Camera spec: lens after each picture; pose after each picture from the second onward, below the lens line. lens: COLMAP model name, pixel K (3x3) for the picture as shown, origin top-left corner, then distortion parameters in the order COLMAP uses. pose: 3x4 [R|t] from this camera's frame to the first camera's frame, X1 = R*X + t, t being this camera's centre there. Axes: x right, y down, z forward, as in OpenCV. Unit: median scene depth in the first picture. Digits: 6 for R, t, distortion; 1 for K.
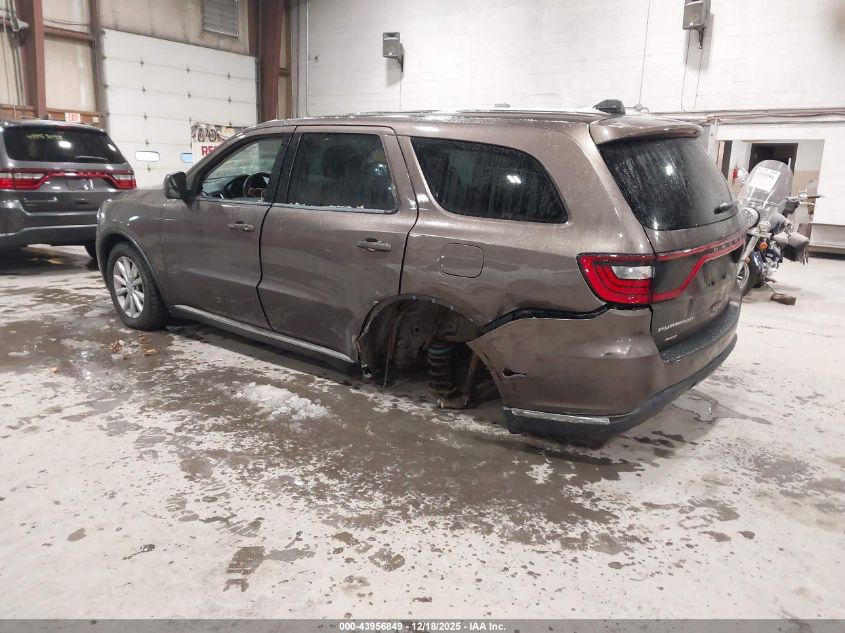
lens RADIAL K [[653.7, 0, 425.6], [0, 653.7, 314.3], [0, 0, 1]] dist [-0.013005, 0.005740]
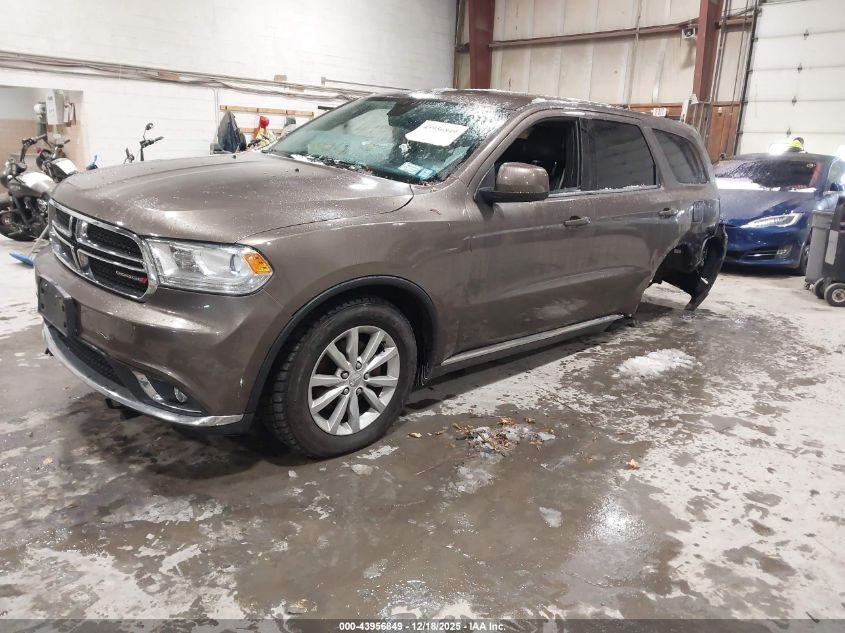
lens RADIAL K [[653.7, 0, 423.7], [0, 653.7, 320.8], [0, 0, 1]] dist [-0.013005, 0.005740]
pose [[0.108777, -0.276272, 0.954904, -1.311076], [0.177455, 0.950571, 0.254804, -0.293652], [-0.978099, 0.141735, 0.152426, 1.185266]]
